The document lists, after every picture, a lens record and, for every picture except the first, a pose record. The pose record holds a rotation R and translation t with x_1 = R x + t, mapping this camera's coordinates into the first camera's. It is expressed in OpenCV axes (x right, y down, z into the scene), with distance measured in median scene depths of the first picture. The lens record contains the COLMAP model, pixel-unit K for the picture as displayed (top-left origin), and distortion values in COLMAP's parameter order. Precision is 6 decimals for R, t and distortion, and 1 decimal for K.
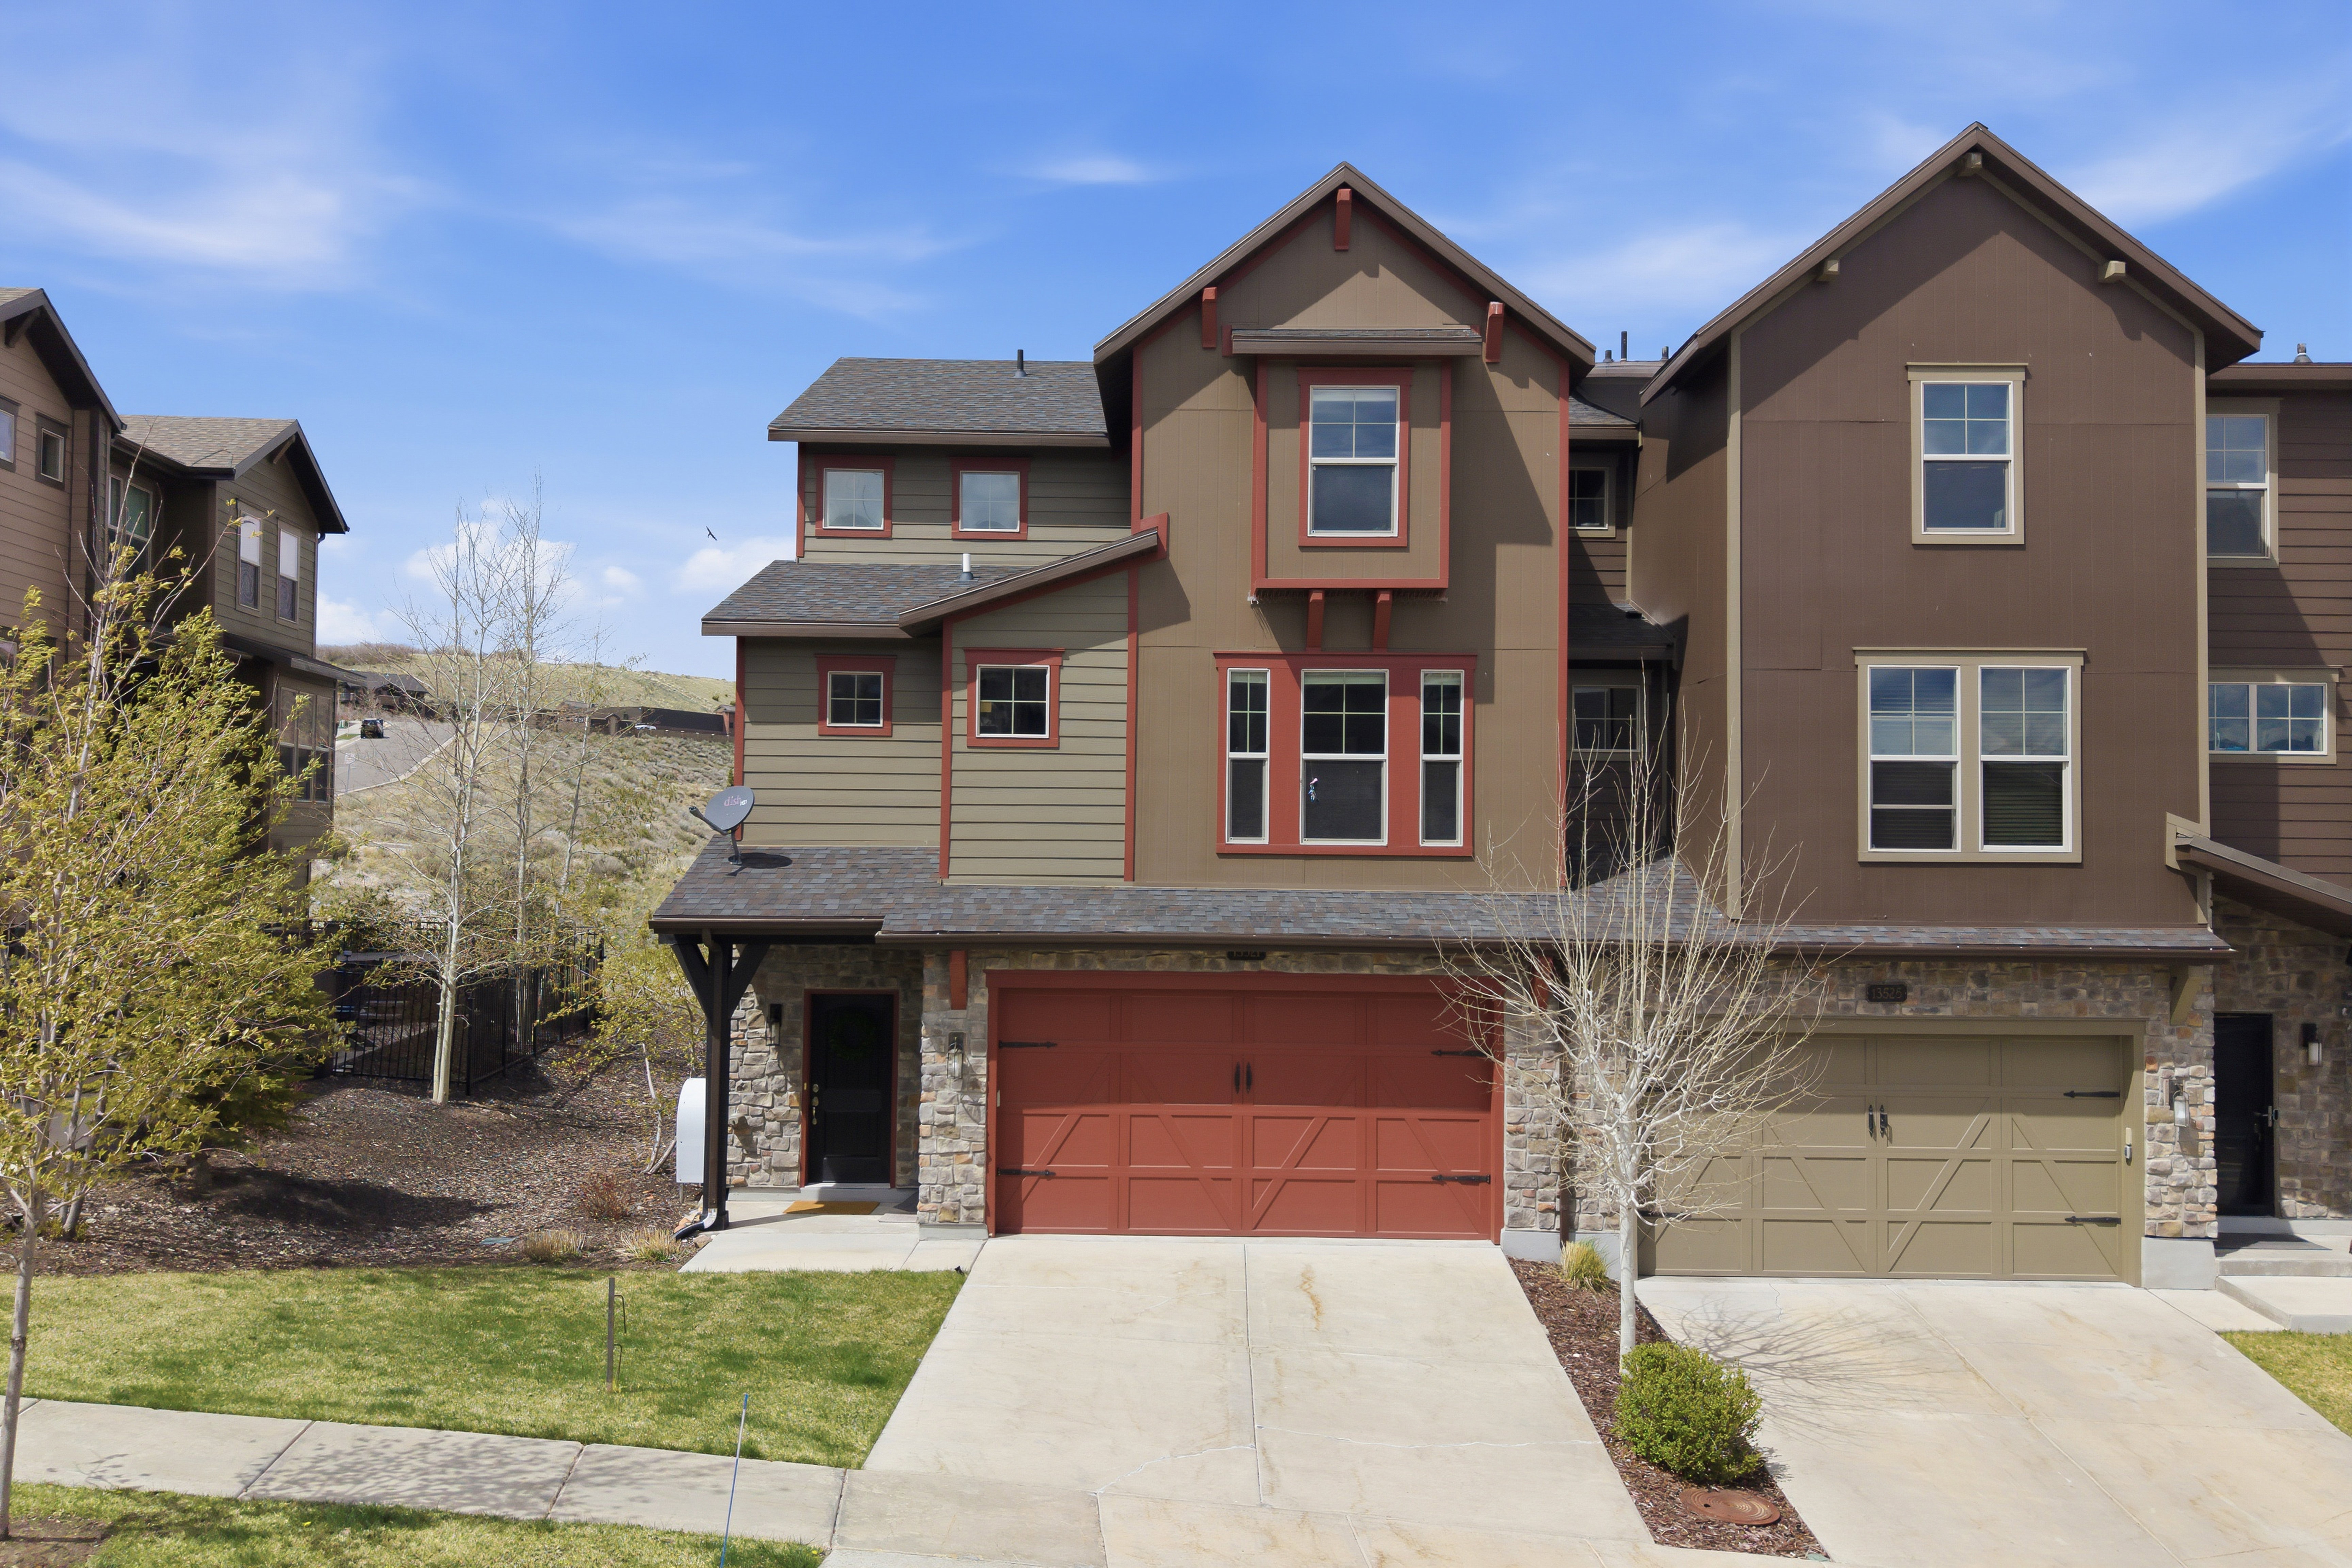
lens RADIAL K [[1881.3, 0, 1176.0], [0, 1881.3, 784.0], [0, 0, 1]] dist [0.021205, -0.046663]
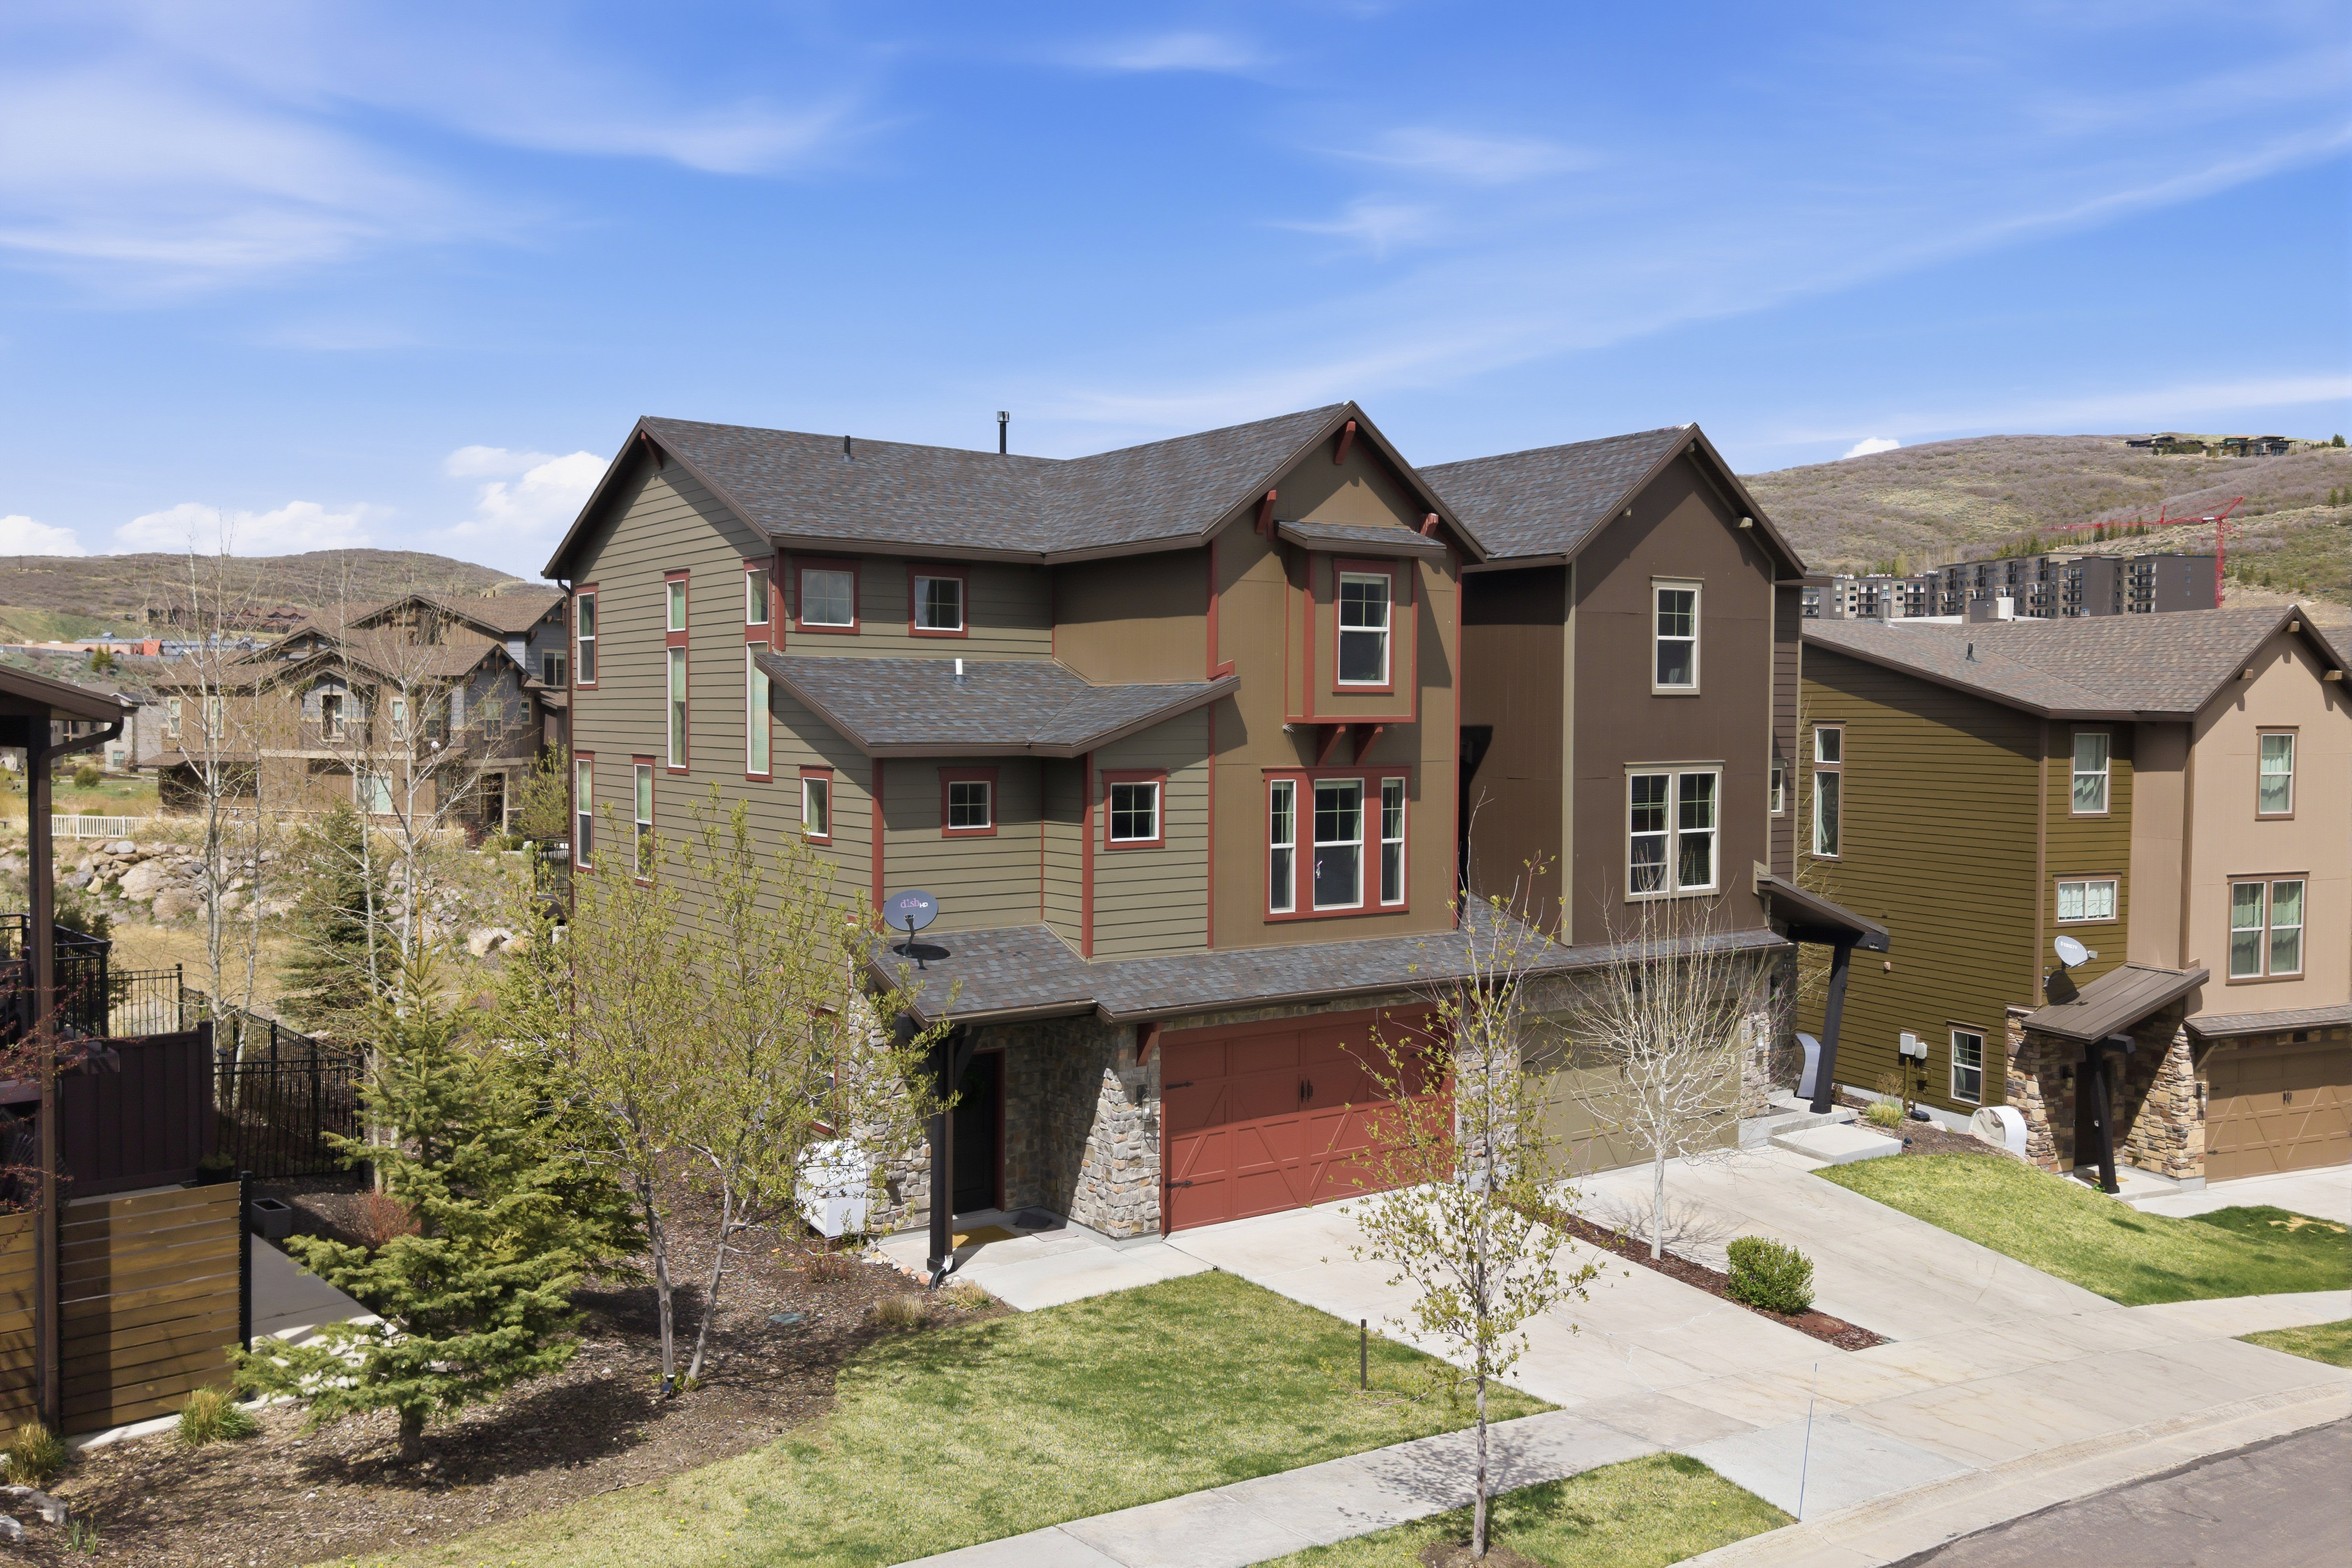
lens RADIAL K [[1880.4, 0, 1185.0], [0, 1880.4, 751.3], [0, 0, 1]] dist [-0.000825, -0.006324]
pose [[0.810861, -0.019264, 0.584921, -0.800708], [-0.015973, 0.998357, 0.055024, -0.155655], [-0.585020, -0.053960, 0.809222, -0.023129]]
